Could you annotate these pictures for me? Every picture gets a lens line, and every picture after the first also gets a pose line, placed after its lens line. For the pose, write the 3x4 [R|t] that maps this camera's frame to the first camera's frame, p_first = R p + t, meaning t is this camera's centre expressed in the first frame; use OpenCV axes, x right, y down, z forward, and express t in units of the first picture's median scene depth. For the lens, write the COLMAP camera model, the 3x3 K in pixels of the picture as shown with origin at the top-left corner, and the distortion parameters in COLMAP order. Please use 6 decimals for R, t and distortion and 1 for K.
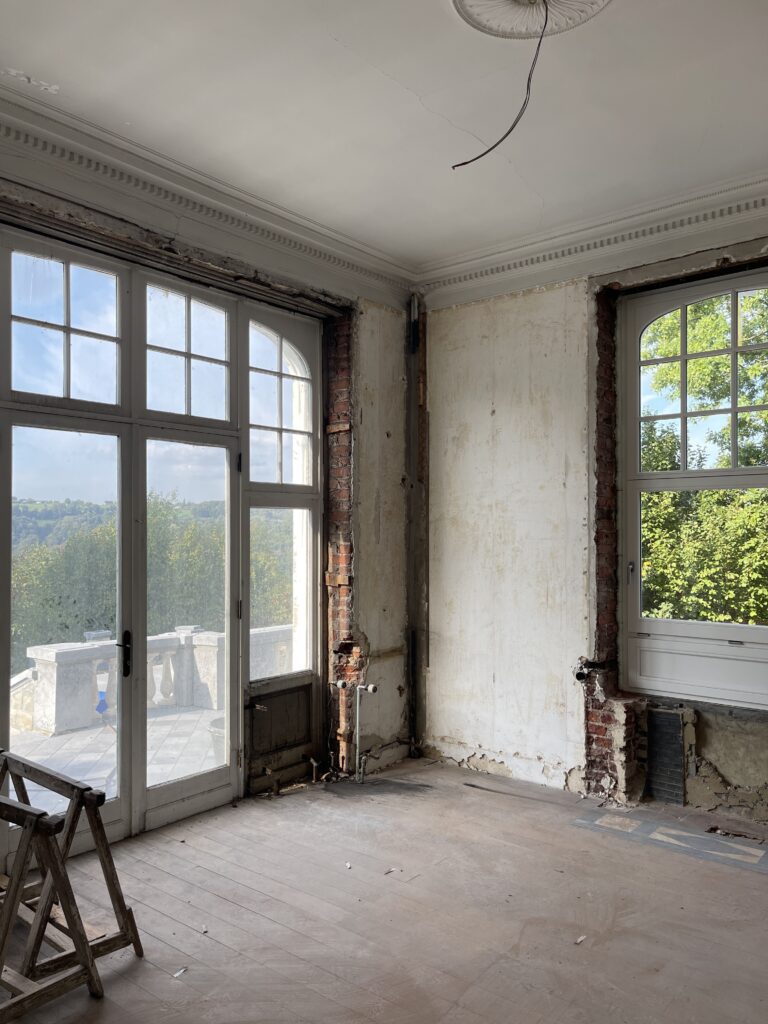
lens RADIAL K [[769.2, 0, 389.4], [0, 769.2, 528.6], [0, 0, 1]] dist [0.008080, -0.018603]
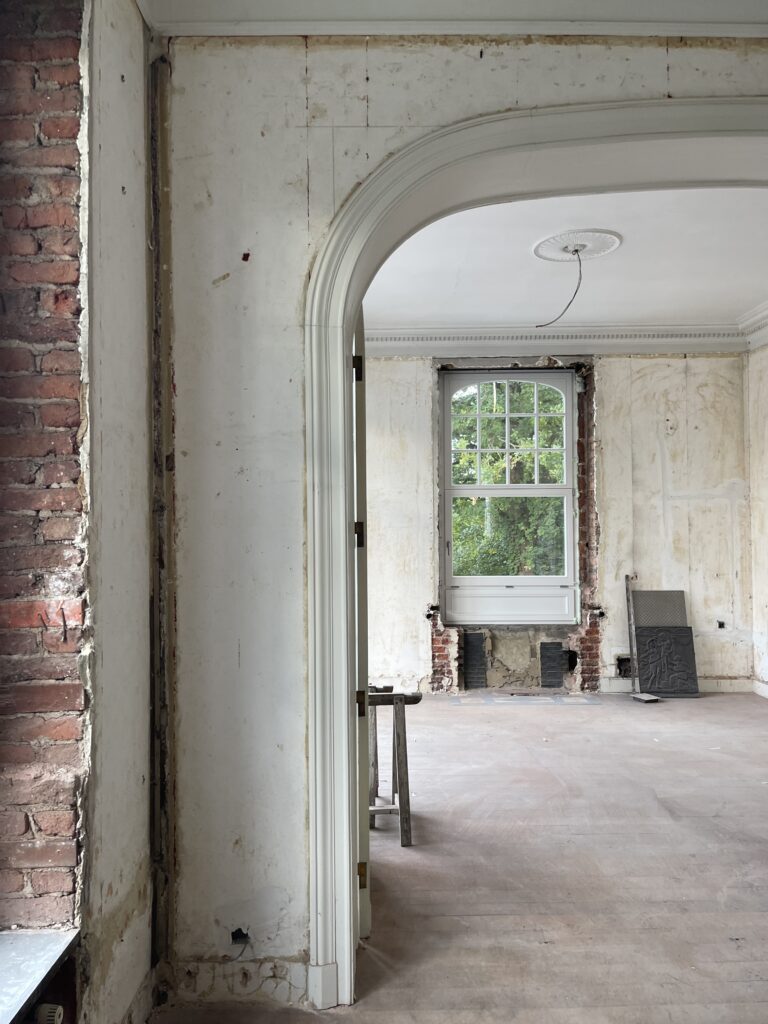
lens RADIAL K [[769.2, 0, 383.3], [0, 769.2, 512.3], [0, 0, 1]] dist [0.008080, -0.018603]
pose [[0.777926, -0.001696, 0.628354, -0.789373], [0.003617, 0.999992, -0.001780, -0.013306], [-0.628346, 0.003657, 0.777926, -0.138749]]
